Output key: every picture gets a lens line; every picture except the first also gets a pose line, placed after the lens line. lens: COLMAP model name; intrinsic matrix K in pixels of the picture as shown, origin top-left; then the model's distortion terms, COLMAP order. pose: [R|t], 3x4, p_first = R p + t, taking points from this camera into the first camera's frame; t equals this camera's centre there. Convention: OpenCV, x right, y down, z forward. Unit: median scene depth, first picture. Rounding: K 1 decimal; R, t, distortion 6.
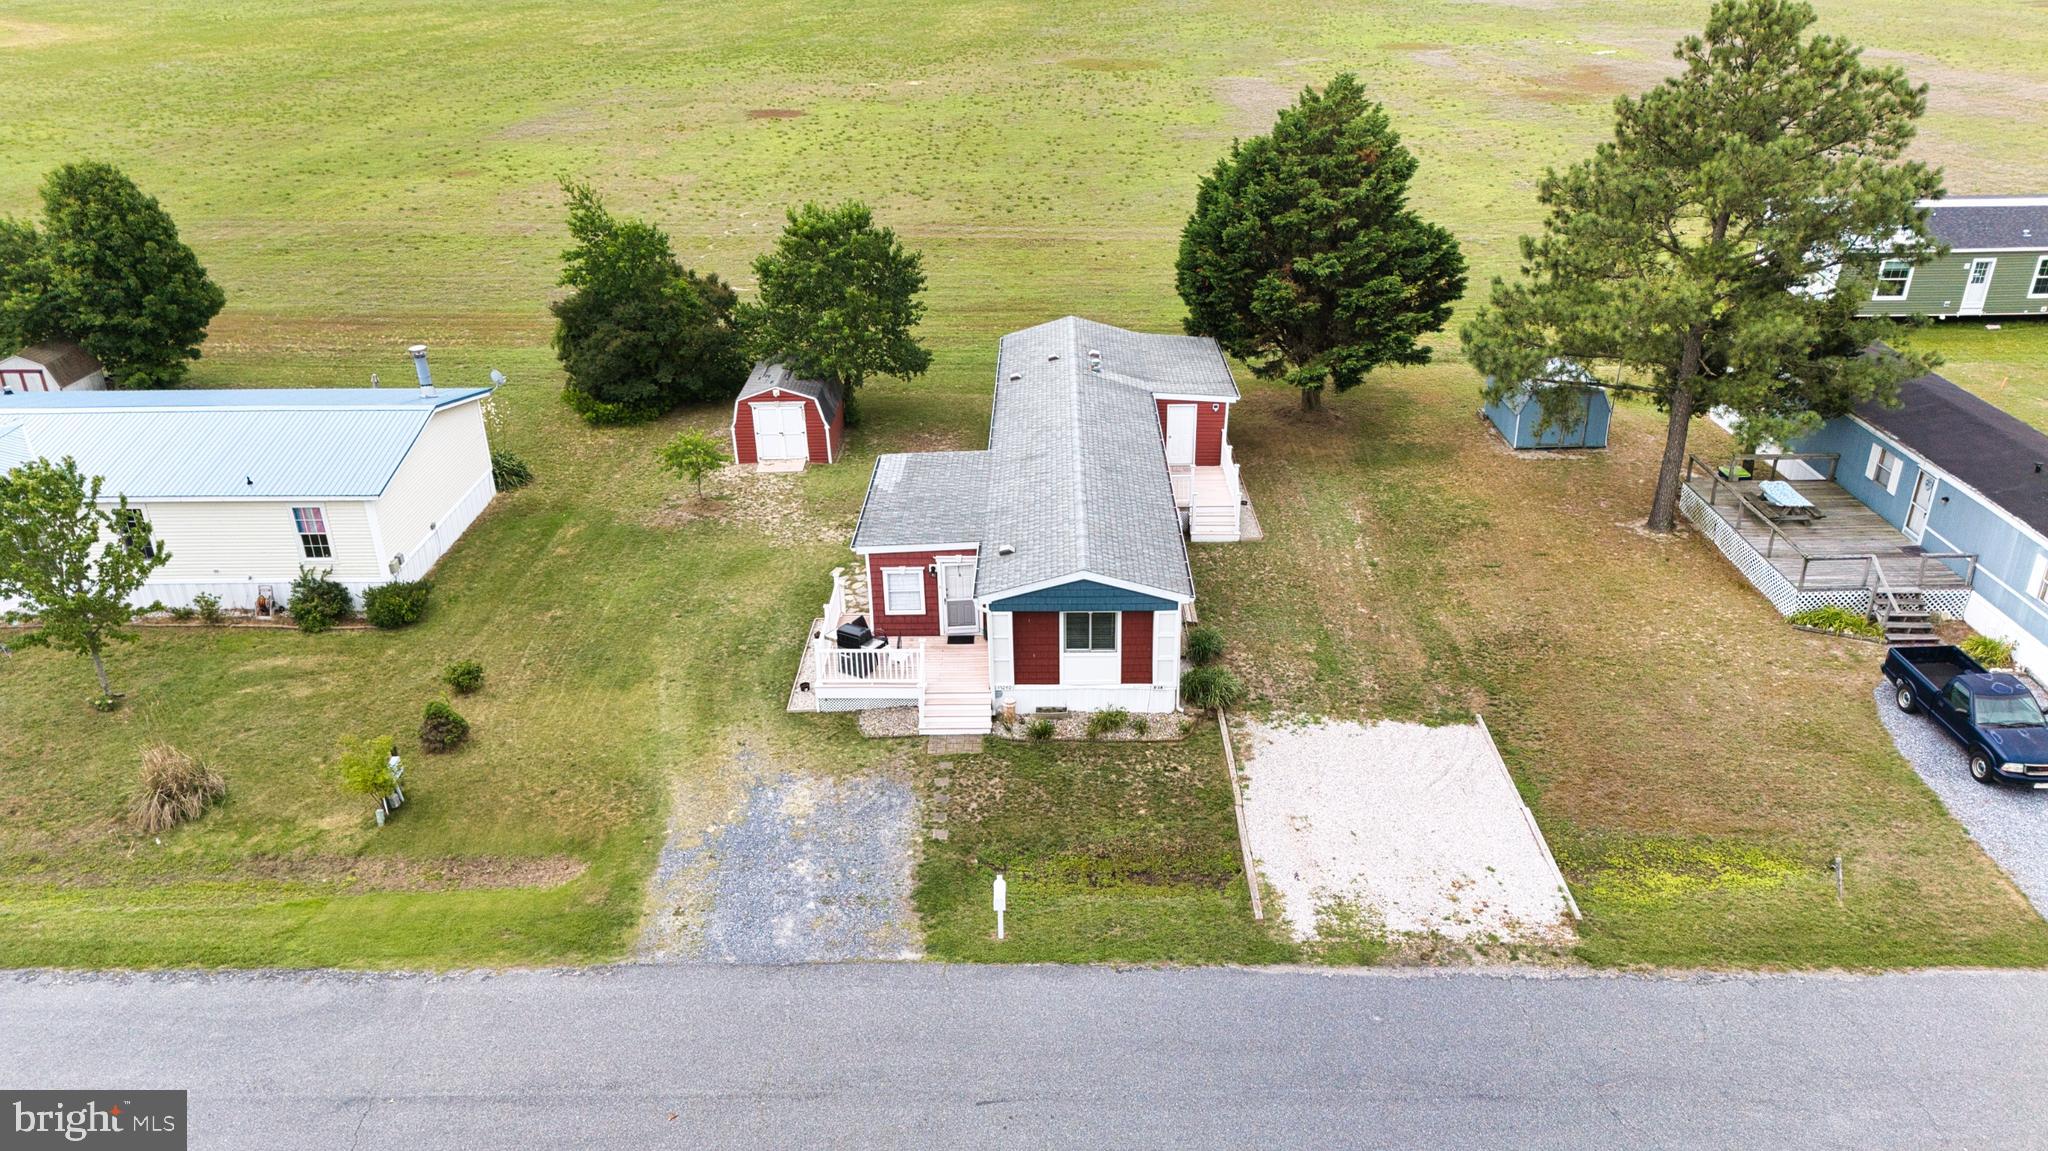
lens RADIAL K [[1456.3, 0, 1032.7], [0, 1456.3, 575.8], [0, 0, 1]] dist [0.054550, -0.061689]
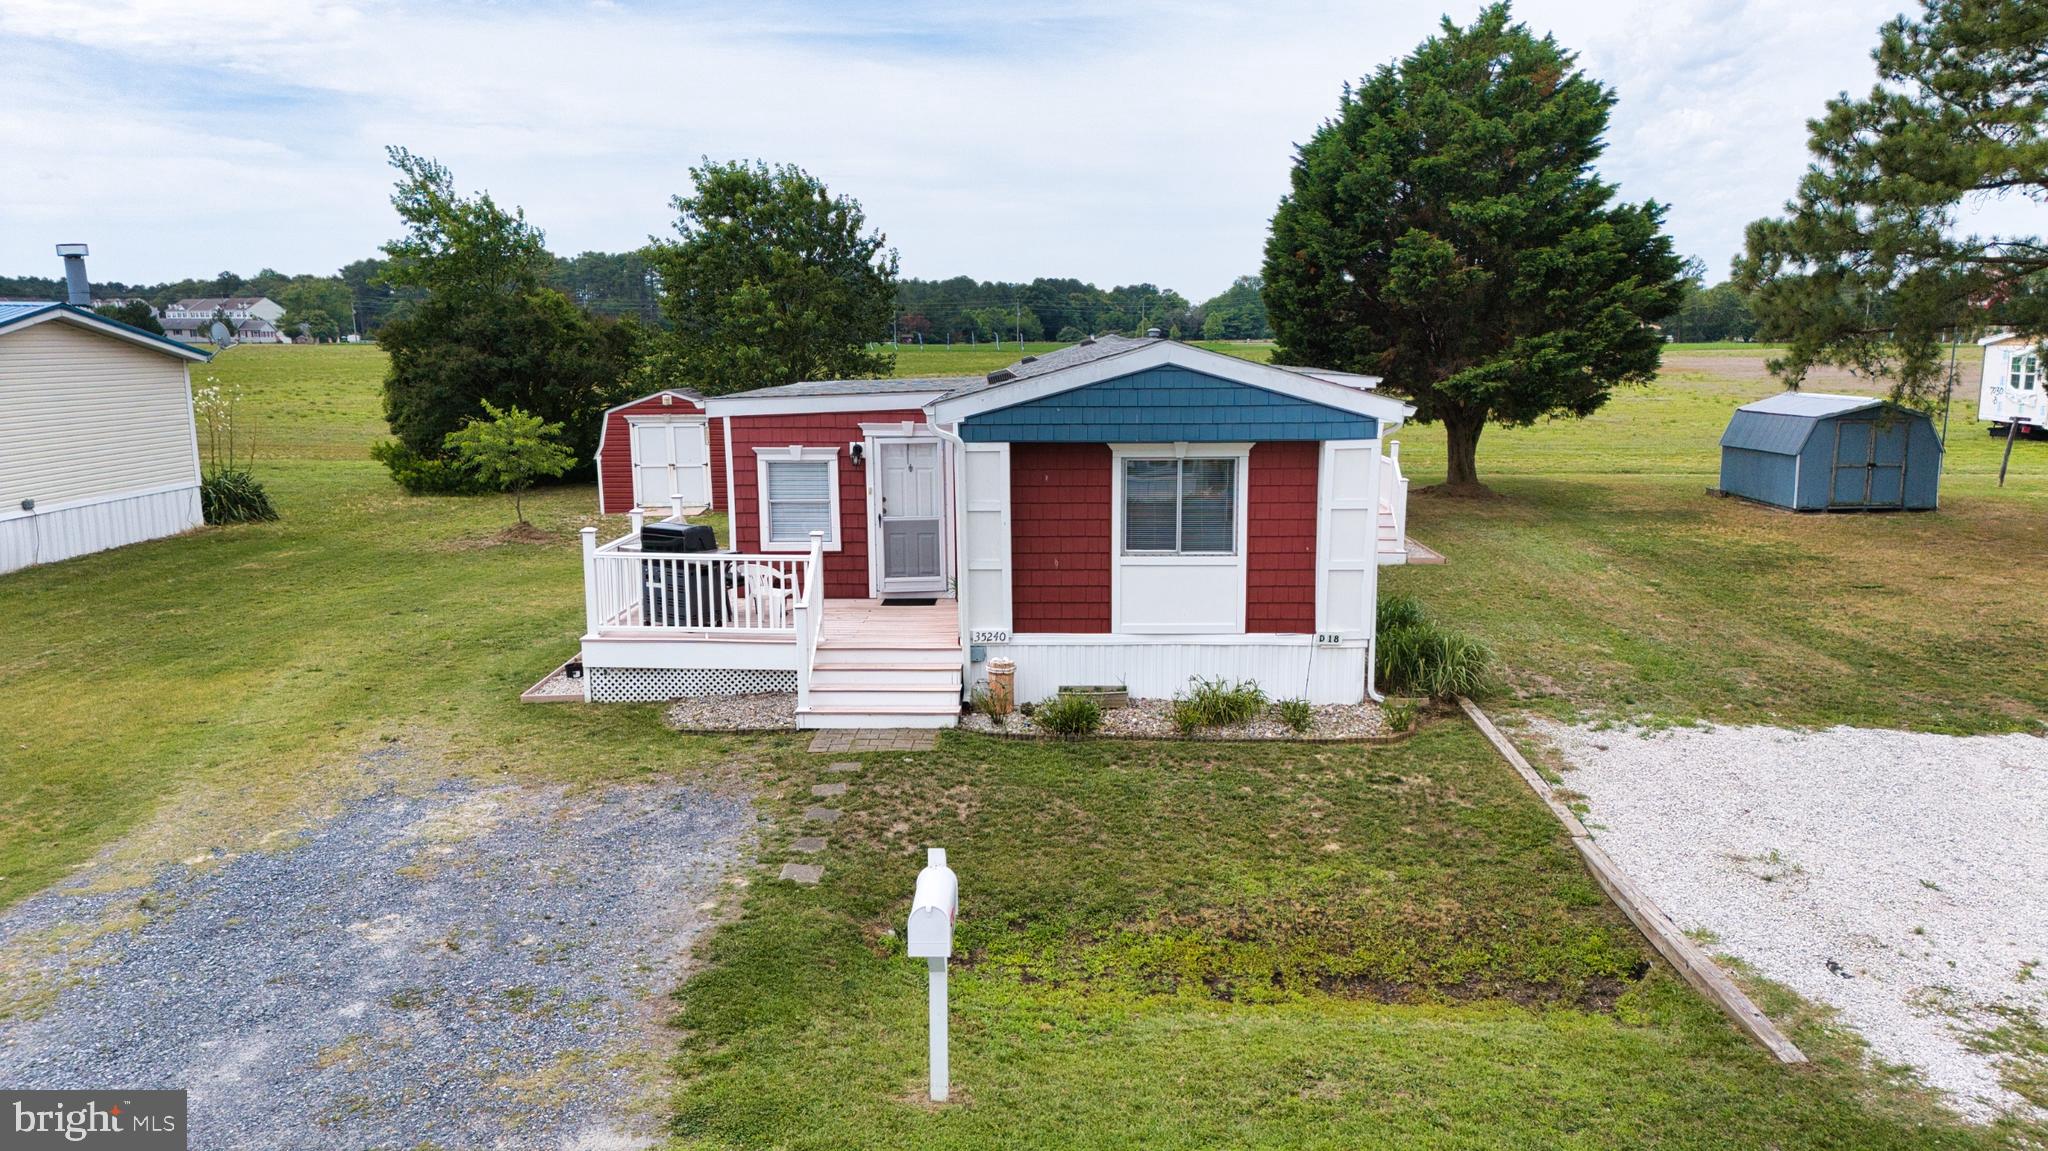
lens RADIAL K [[1456.3, 0, 1032.7], [0, 1456.3, 575.8], [0, 0, 1]] dist [0.054550, -0.061689]
pose [[0.999831, 0.011295, -0.014507, 0.000196], [-0.014819, 0.962125, -0.272206, 0.188832], [0.010883, 0.272375, 0.962130, 0.573523]]
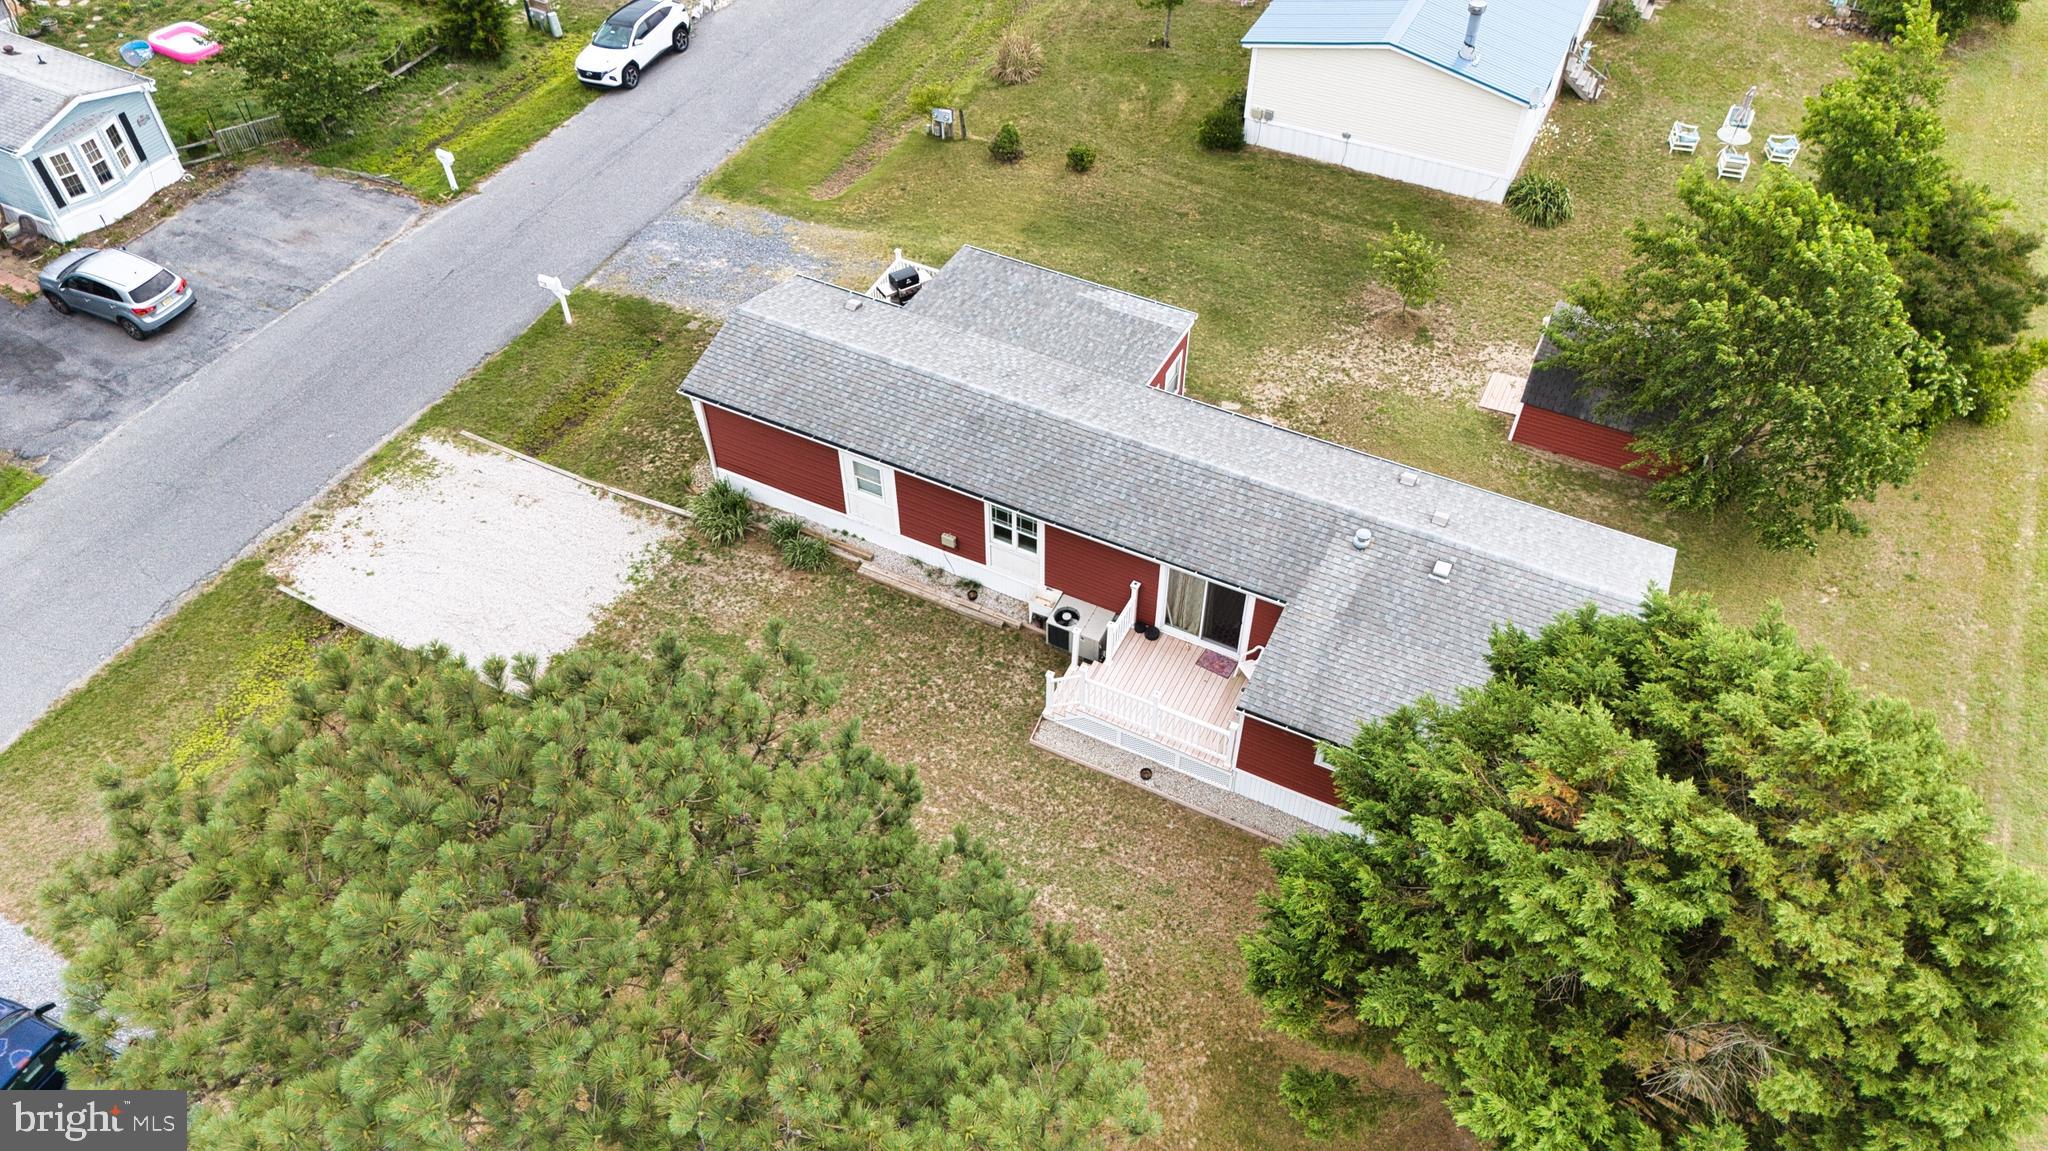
lens RADIAL K [[1456.3, 0, 1032.7], [0, 1456.3, 575.8], [0, 0, 1]] dist [0.054550, -0.061689]
pose [[-0.439850, 0.662867, -0.605920, 0.699379], [-0.380040, 0.473917, 0.794338, -0.819771], [0.813696, 0.579663, 0.043463, 1.222493]]
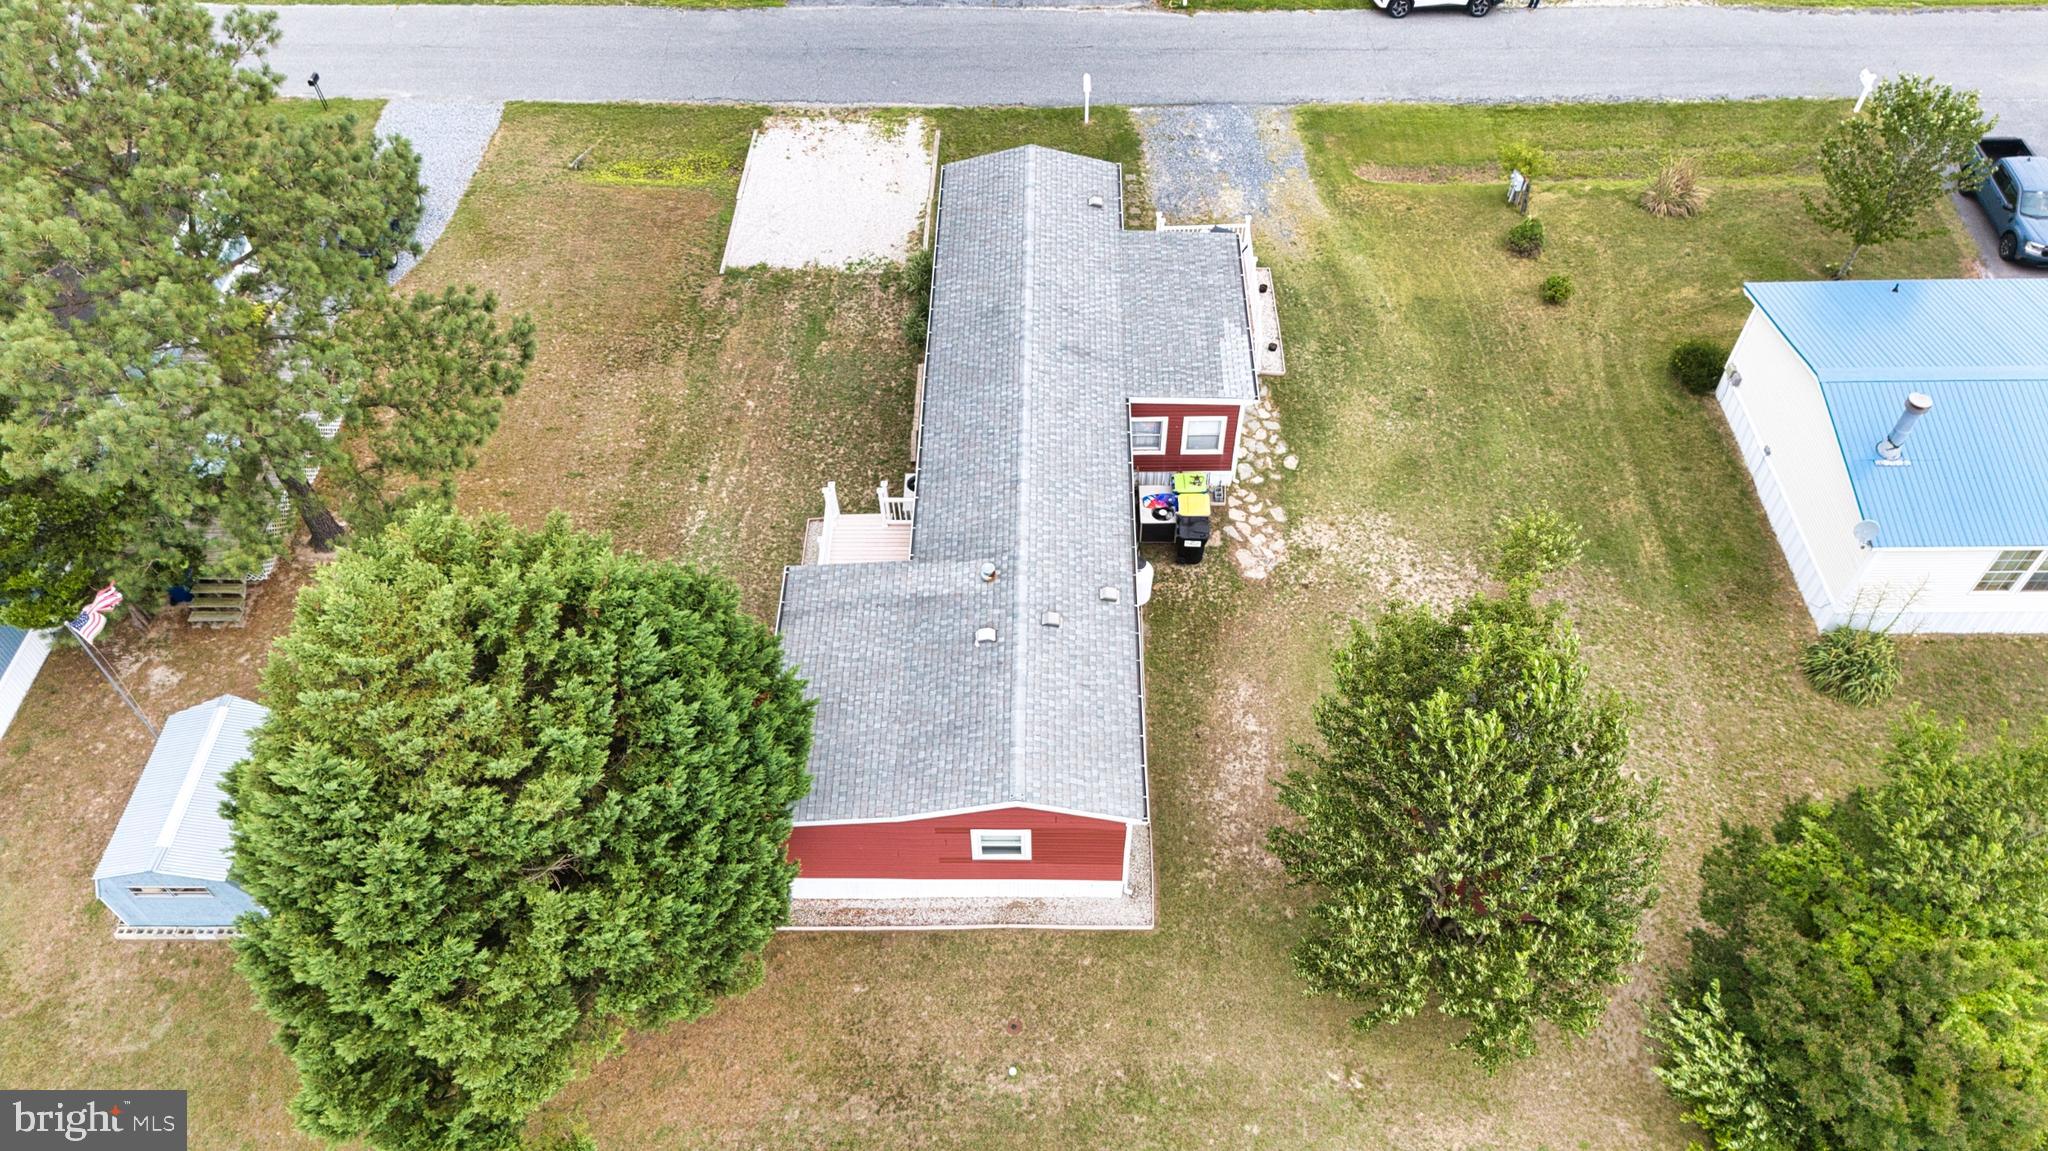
lens RADIAL K [[1456.3, 0, 1032.7], [0, 1456.3, 575.8], [0, 0, 1]] dist [0.054550, -0.061689]
pose [[-0.999748, 0.013076, 0.018244, 0.015209], [0.020919, 0.248048, 0.968522, -1.112935], [0.008139, 0.968660, -0.248259, 1.646273]]
